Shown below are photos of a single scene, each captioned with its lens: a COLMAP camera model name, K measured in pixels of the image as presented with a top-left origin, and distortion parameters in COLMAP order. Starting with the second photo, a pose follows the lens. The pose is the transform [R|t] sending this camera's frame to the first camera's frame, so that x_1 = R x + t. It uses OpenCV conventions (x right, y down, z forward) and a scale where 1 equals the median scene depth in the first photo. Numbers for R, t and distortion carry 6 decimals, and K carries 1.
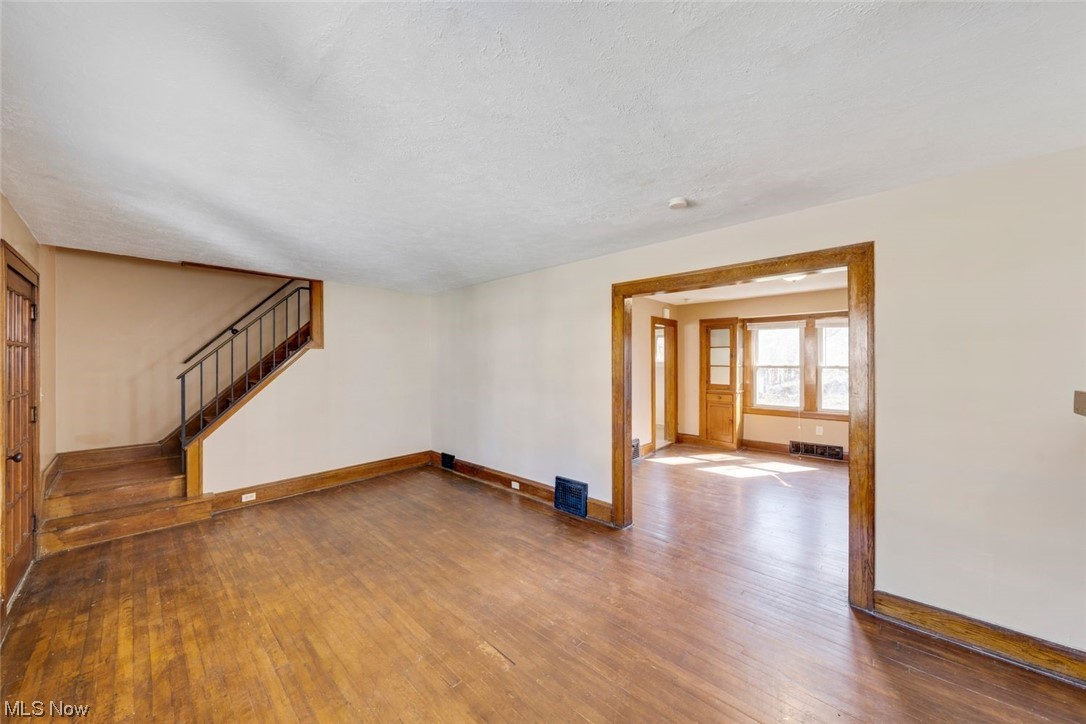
lens RADIAL K [[371.9, 0, 541.5], [0, 371.9, 360.3], [0, 0, 1]] dist [-0.002565, 0.000083]
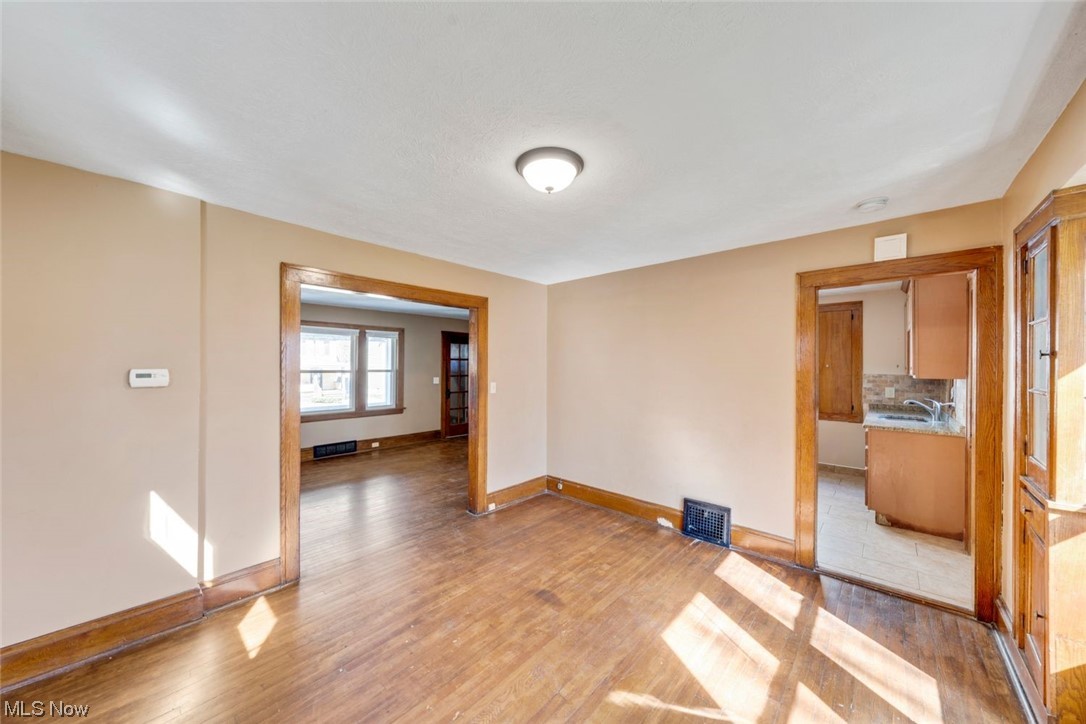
lens RADIAL K [[371.9, 0, 543.7], [0, 371.9, 364.8], [0, 0, 1]] dist [-0.002565, 0.000083]
pose [[0.002831, 0.001028, -0.999995, 0.734644], [-0.003616, 0.999993, 0.001017, -0.005728], [0.999989, 0.003613, 0.002835, 0.640924]]
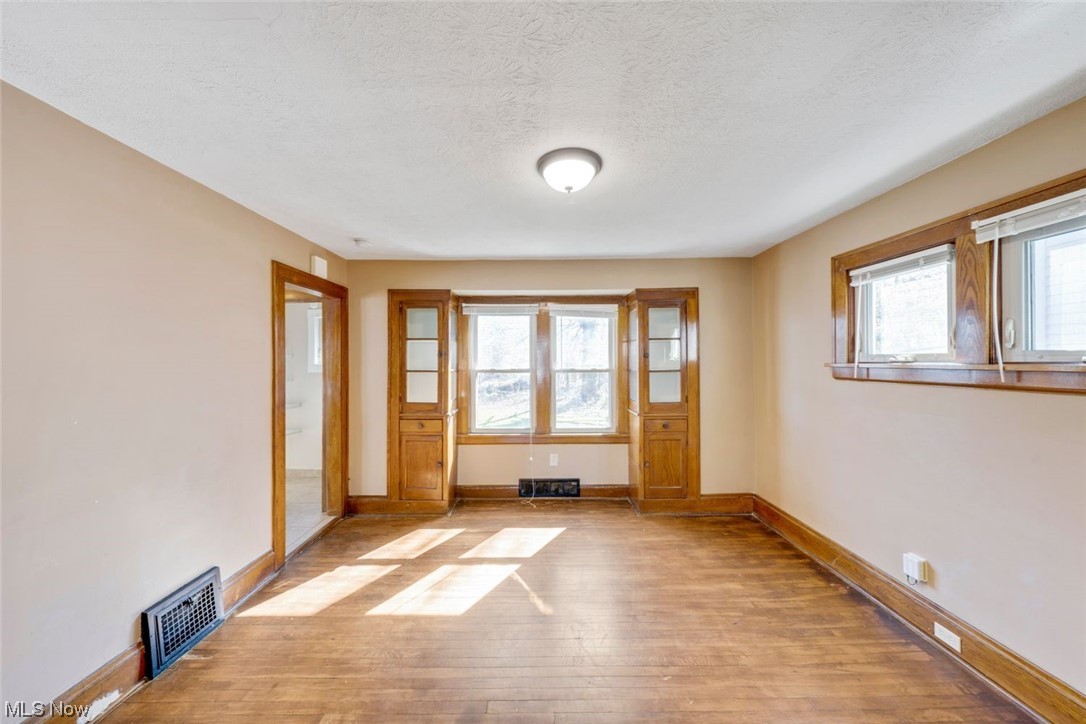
lens RADIAL K [[371.9, 0, 542.3], [0, 371.9, 361.2], [0, 0, 1]] dist [-0.002565, 0.000083]
pose [[0.734112, 0.002089, 0.679025, 0.221426], [0.000135, 0.999995, -0.003223, 0.001754], [-0.679029, 0.002458, 0.734108, 0.441520]]
